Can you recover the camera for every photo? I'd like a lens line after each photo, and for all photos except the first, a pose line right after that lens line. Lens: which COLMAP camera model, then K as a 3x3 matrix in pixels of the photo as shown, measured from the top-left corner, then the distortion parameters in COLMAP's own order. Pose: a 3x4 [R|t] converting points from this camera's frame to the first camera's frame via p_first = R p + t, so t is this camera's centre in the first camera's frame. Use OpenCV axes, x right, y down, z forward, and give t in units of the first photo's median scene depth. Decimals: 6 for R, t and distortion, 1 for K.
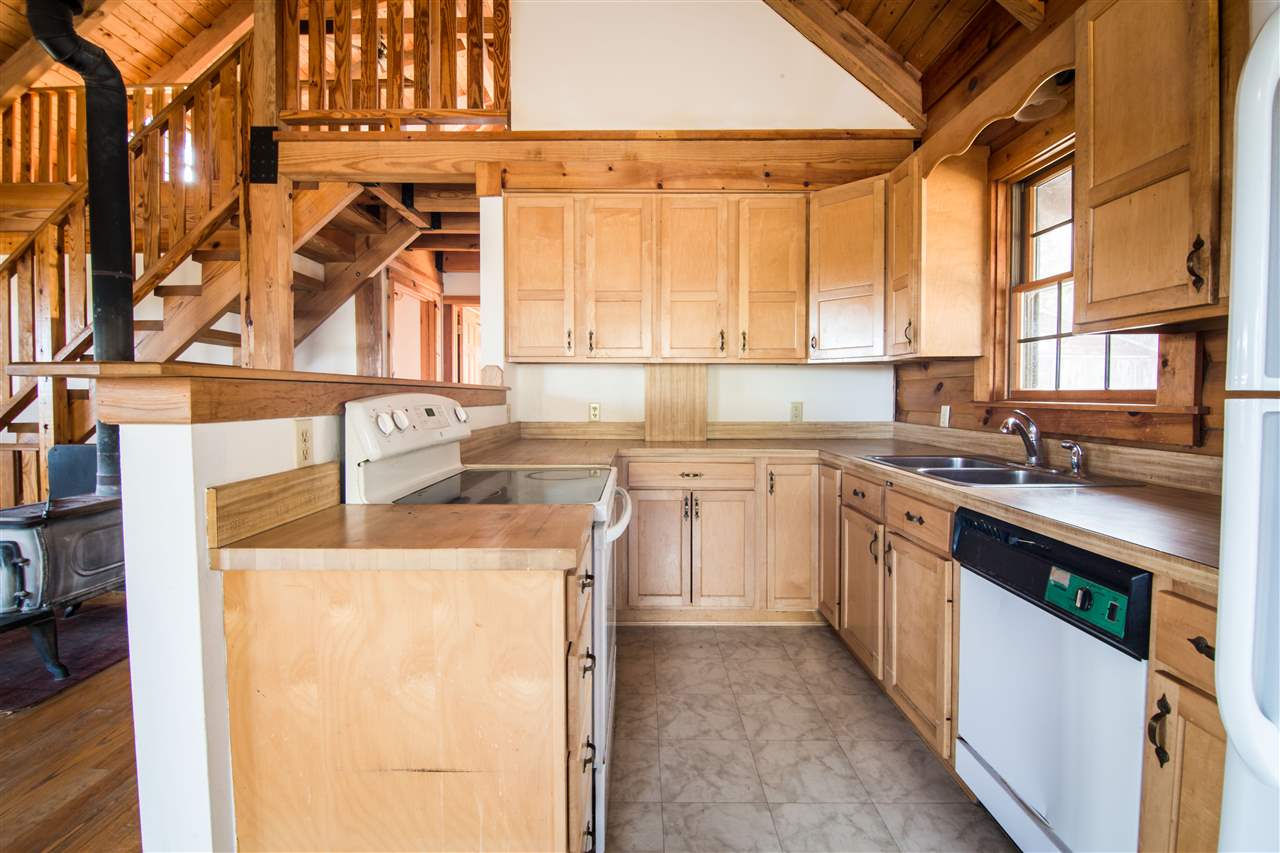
lens RADIAL K [[587.4, 0, 645.6], [0, 587.4, 413.5], [0, 0, 1]] dist [-0.000145, -0.008053]
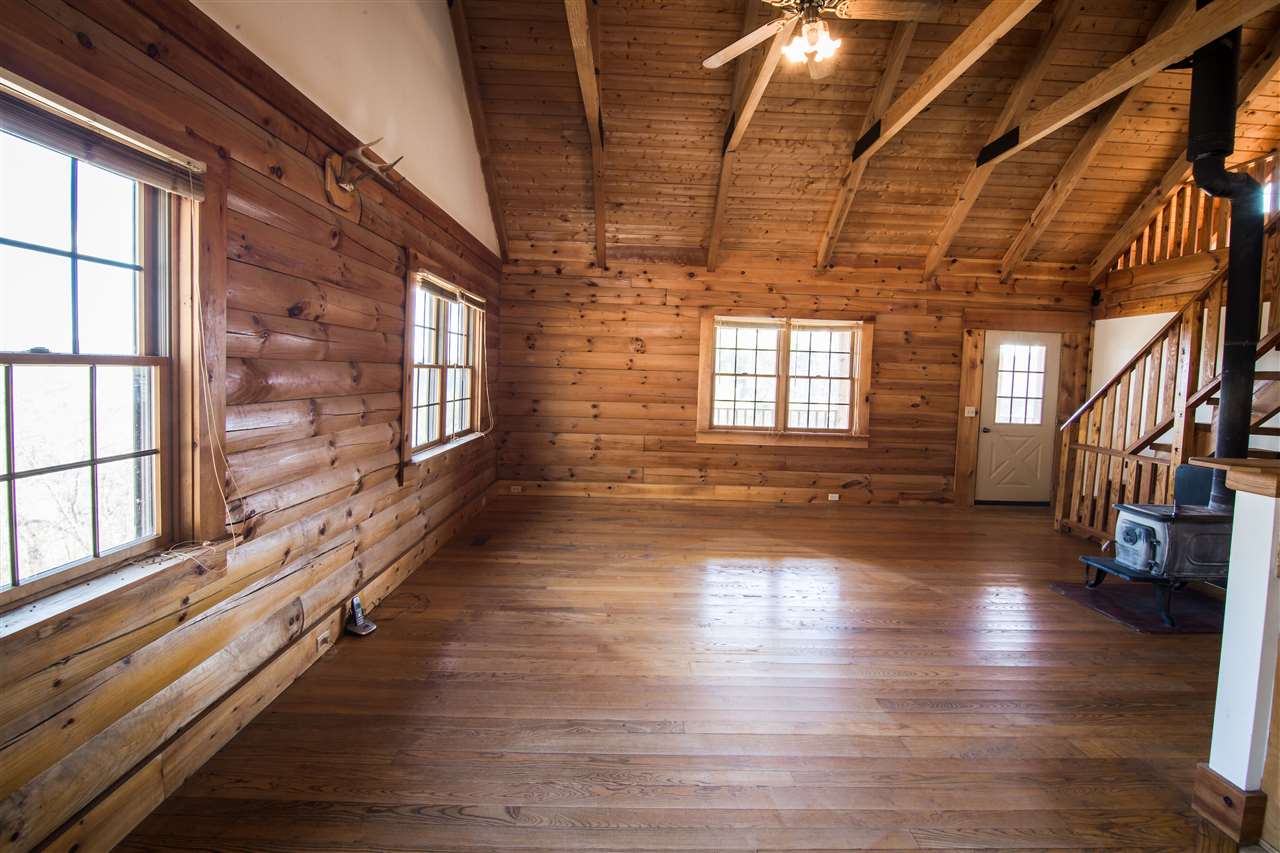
lens RADIAL K [[568.9, 0, 637.8], [0, 568.9, 414.4], [0, 0, 1]] dist [-0.006961, -0.008830]
pose [[0.019155, 0.062200, -0.997880, 0.265127], [-0.059296, 0.996377, 0.060968, -0.066442], [0.998057, 0.058002, 0.022774, -0.308666]]
